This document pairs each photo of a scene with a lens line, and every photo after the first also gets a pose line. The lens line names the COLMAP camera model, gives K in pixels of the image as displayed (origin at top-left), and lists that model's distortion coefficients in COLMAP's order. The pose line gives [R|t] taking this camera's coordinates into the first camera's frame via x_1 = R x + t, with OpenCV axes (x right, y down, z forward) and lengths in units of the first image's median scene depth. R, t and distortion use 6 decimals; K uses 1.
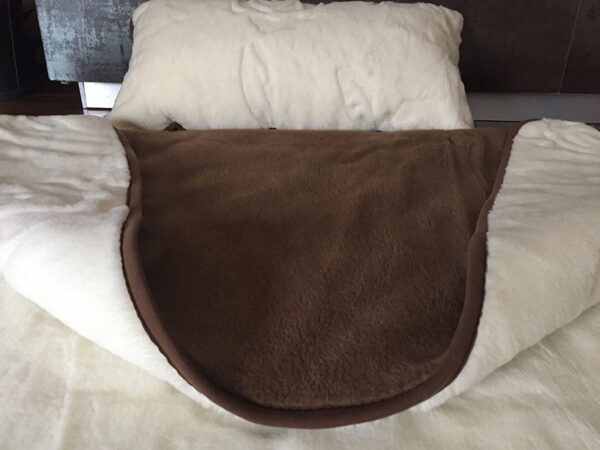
lens RADIAL K [[528.0, 0, 296.5], [0, 528.0, 225.5], [0, 0, 1]] dist [0.067725, -0.102452]
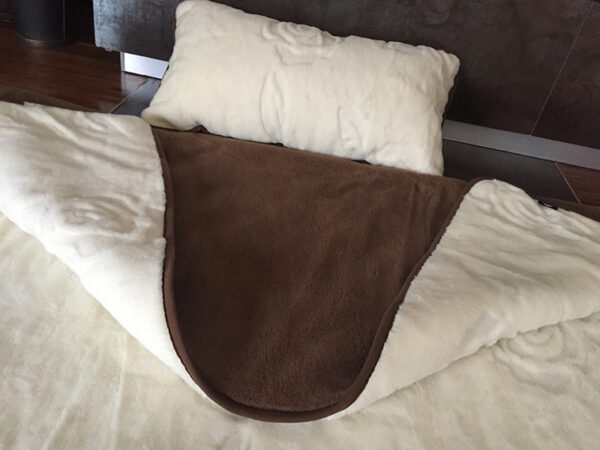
lens RADIAL K [[524.9, 0, 299.1], [0, 524.9, 220.9], [0, 0, 1]] dist [0.082479, -0.128478]
pose [[0.985908, 0.165822, 0.022102, 0.000180], [-0.167280, 0.975916, 0.140020, -0.279647], [0.001649, -0.141744, 0.989902, -0.334646]]
